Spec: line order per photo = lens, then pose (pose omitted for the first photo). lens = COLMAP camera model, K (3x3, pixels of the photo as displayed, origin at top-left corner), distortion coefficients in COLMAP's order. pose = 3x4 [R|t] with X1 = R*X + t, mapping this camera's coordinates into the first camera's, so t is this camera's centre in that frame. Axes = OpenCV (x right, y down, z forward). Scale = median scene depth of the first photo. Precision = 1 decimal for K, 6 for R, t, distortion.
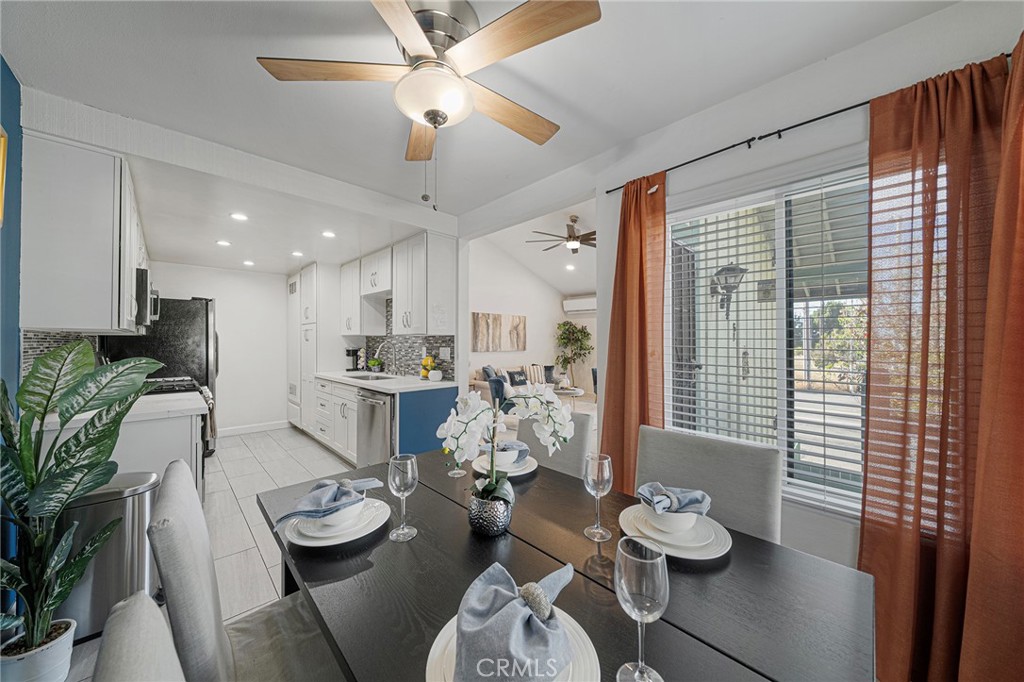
lens RADIAL K [[349.1, 0, 513.1], [0, 349.1, 342.2], [0, 0, 1]] dist [-0.002619, 0.000173]
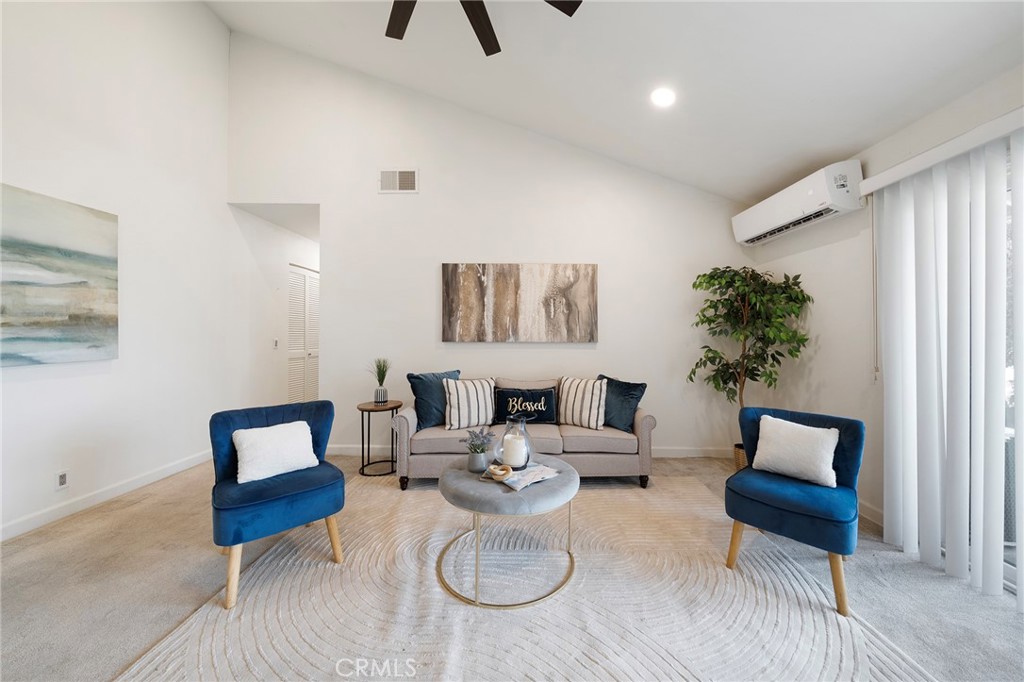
lens RADIAL K [[349.1, 0, 514.7], [0, 349.1, 333.3], [0, 0, 1]] dist [-0.002619, 0.000173]
pose [[0.702686, 0.001608, -0.711498, 0.304046], [-0.004658, 0.999986, -0.002340, 0.015736], [0.711485, 0.004958, 0.702684, 0.668736]]
